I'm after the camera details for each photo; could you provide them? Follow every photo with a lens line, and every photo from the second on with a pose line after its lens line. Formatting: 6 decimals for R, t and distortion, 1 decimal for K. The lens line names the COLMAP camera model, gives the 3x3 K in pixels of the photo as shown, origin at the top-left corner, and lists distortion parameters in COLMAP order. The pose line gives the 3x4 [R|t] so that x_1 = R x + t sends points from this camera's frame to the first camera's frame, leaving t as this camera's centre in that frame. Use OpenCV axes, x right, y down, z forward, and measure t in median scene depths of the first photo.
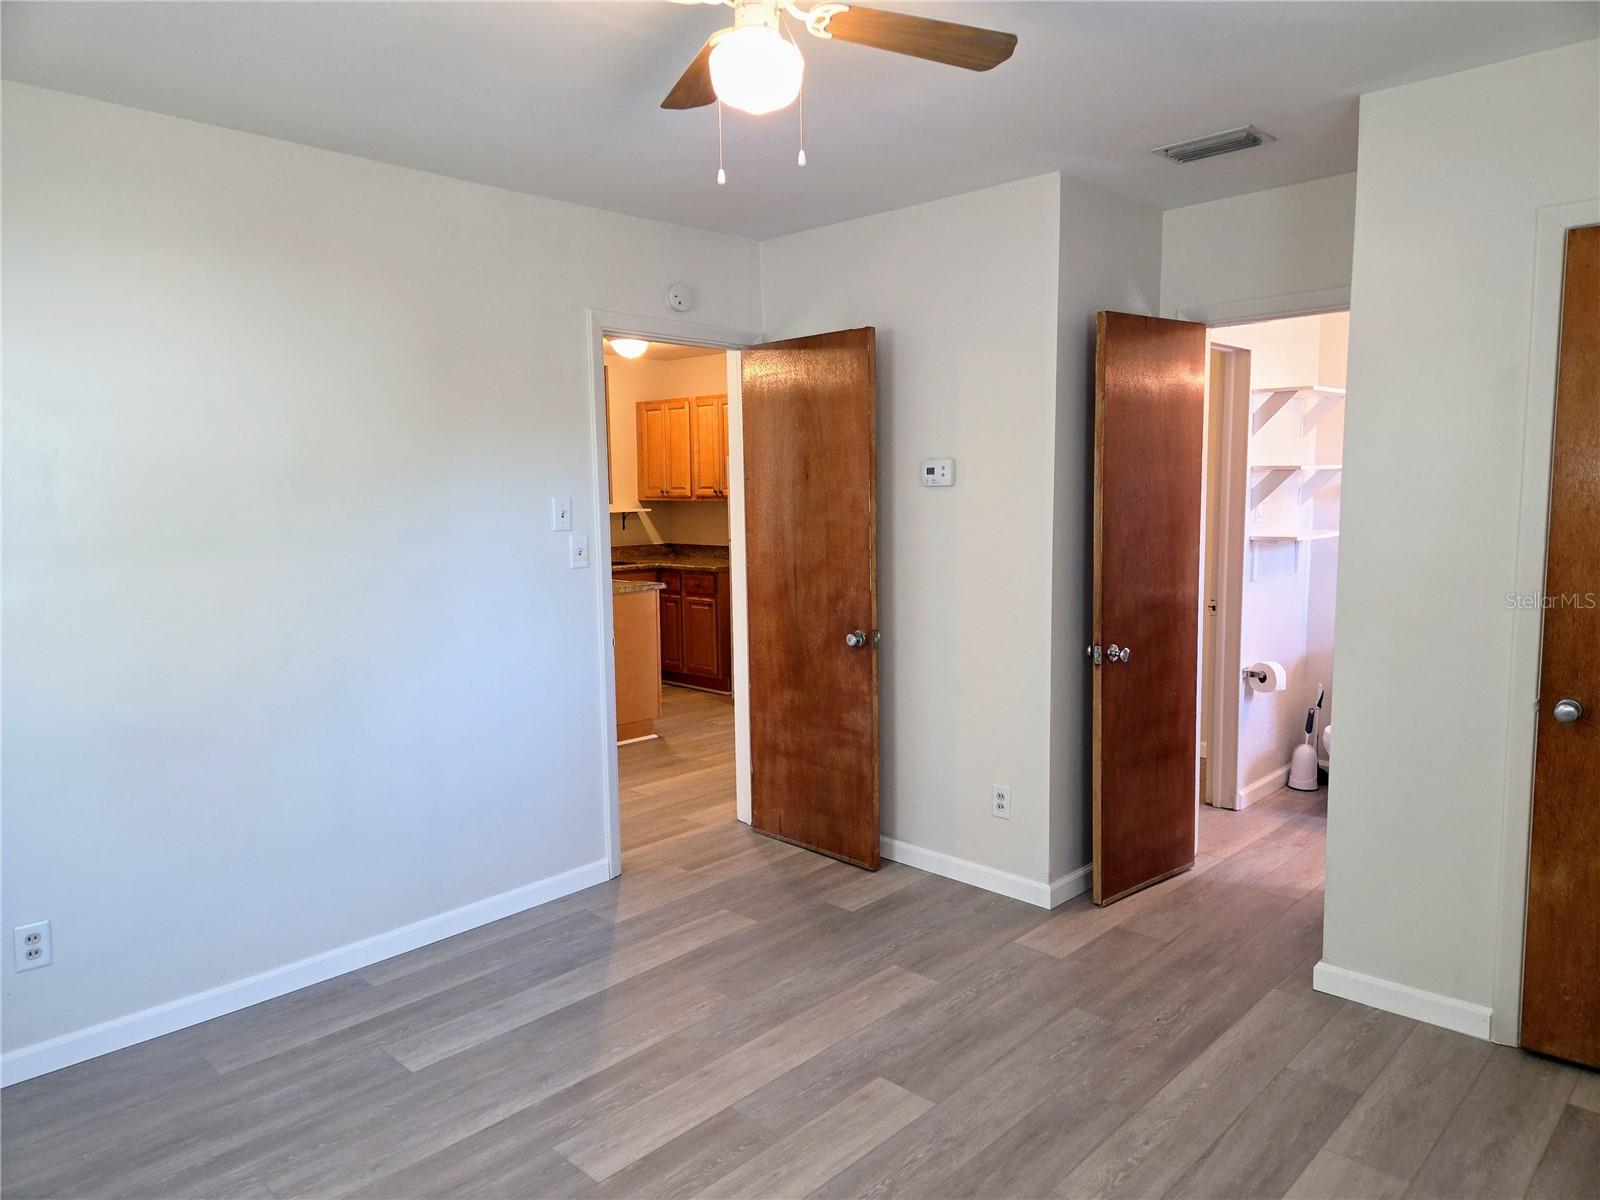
lens RADIAL K [[1073.3, 0, 814.7], [0, 1073.3, 595.8], [0, 0, 1]] dist [0.068158, -0.057104]
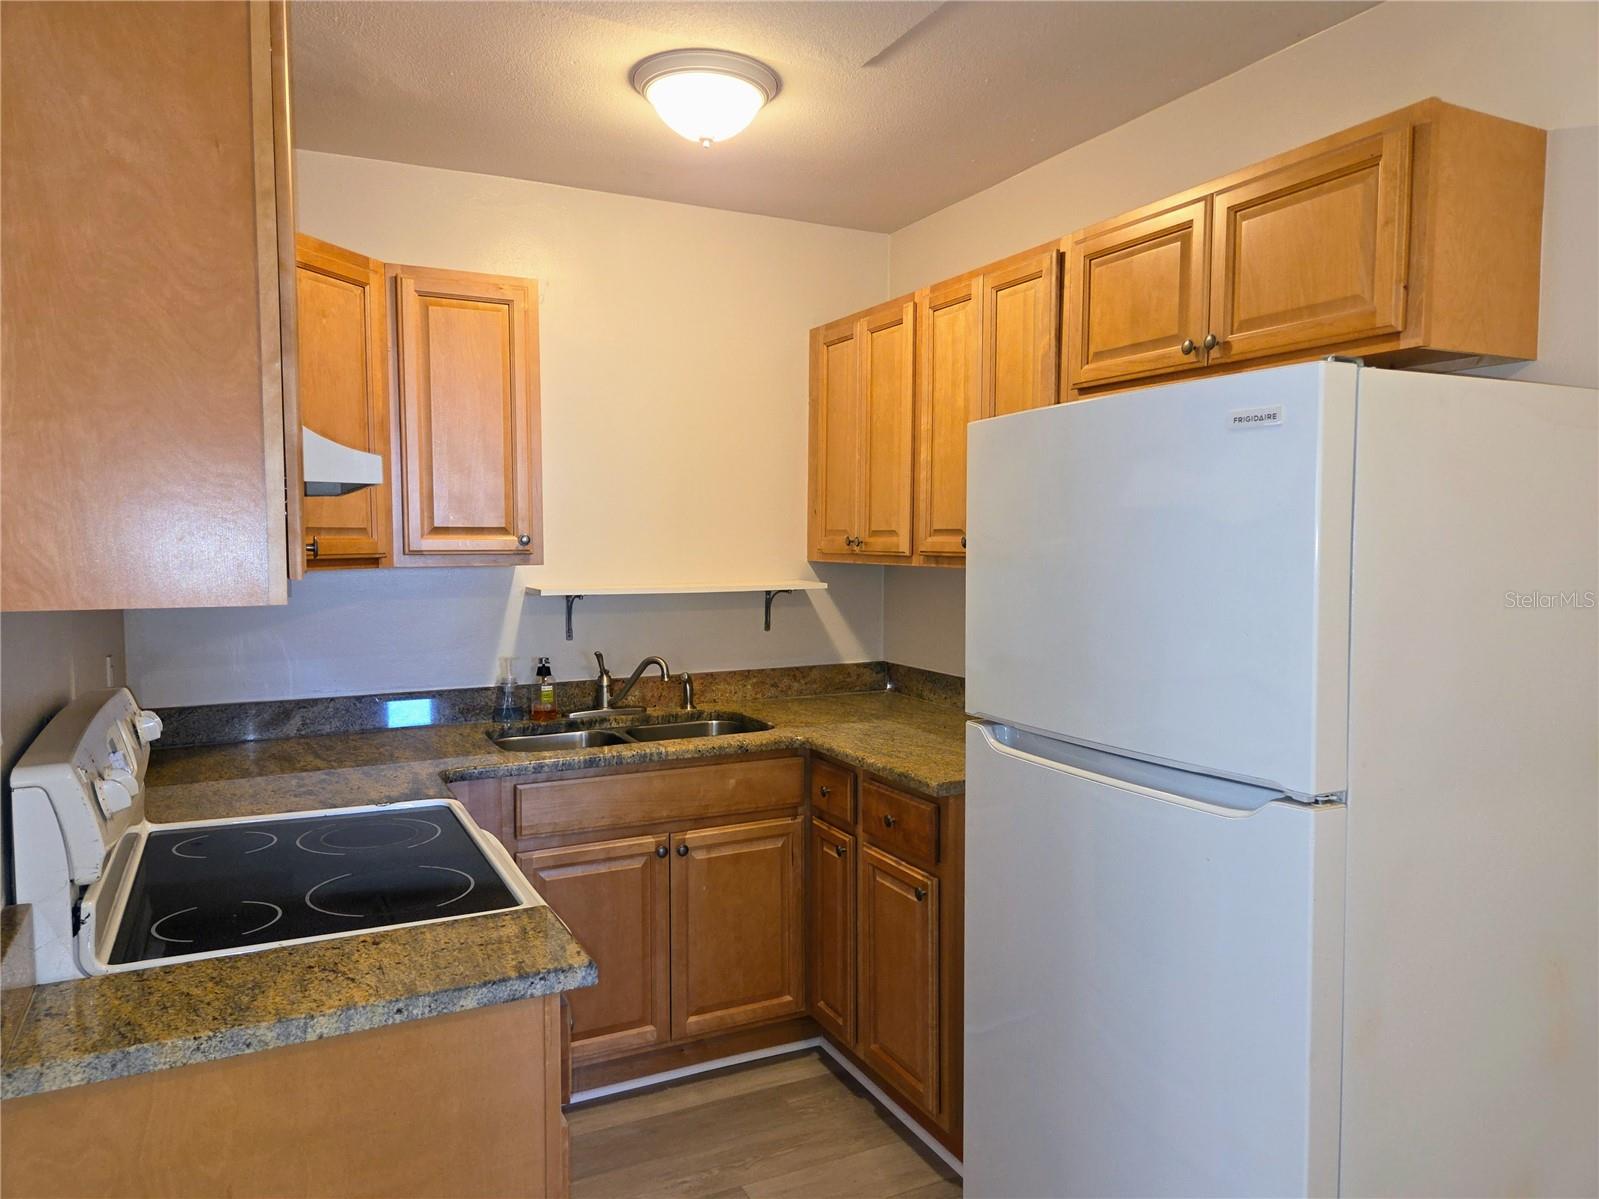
lens RADIAL K [[1072.6, 0, 806.4], [0, 1072.6, 597.7], [0, 0, 1]] dist [0.068158, -0.057104]
pose [[0.936648, 0.032728, -0.348741, -0.034748], [-0.047369, 0.998314, -0.033536, -0.121861], [0.347055, 0.047931, 0.936619, 1.224901]]
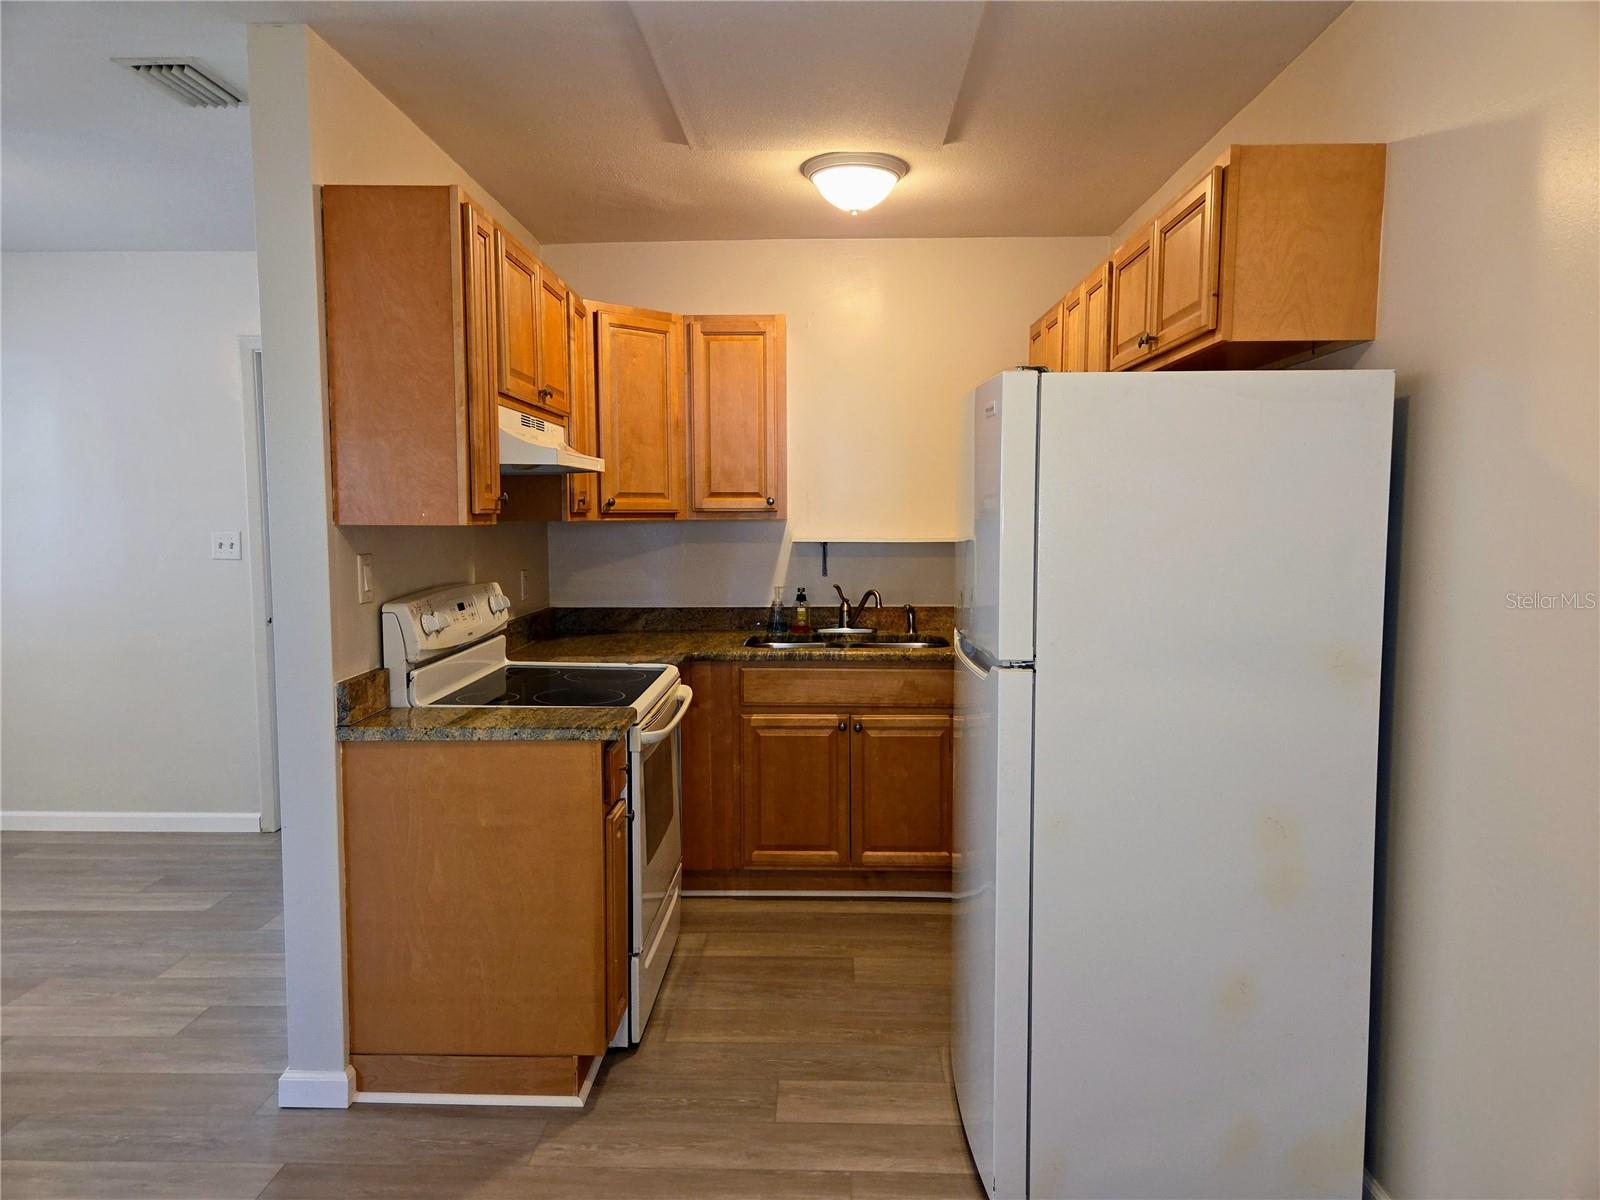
lens RADIAL K [[1073.3, 0, 804.2], [0, 1073.3, 593.7], [0, 0, 1]] dist [0.068158, -0.057104]
pose [[0.672182, 0.071892, -0.736887, 0.299414], [-0.083045, 0.996315, 0.021449, -0.113816], [0.735714, 0.046777, 0.675675, 1.187352]]
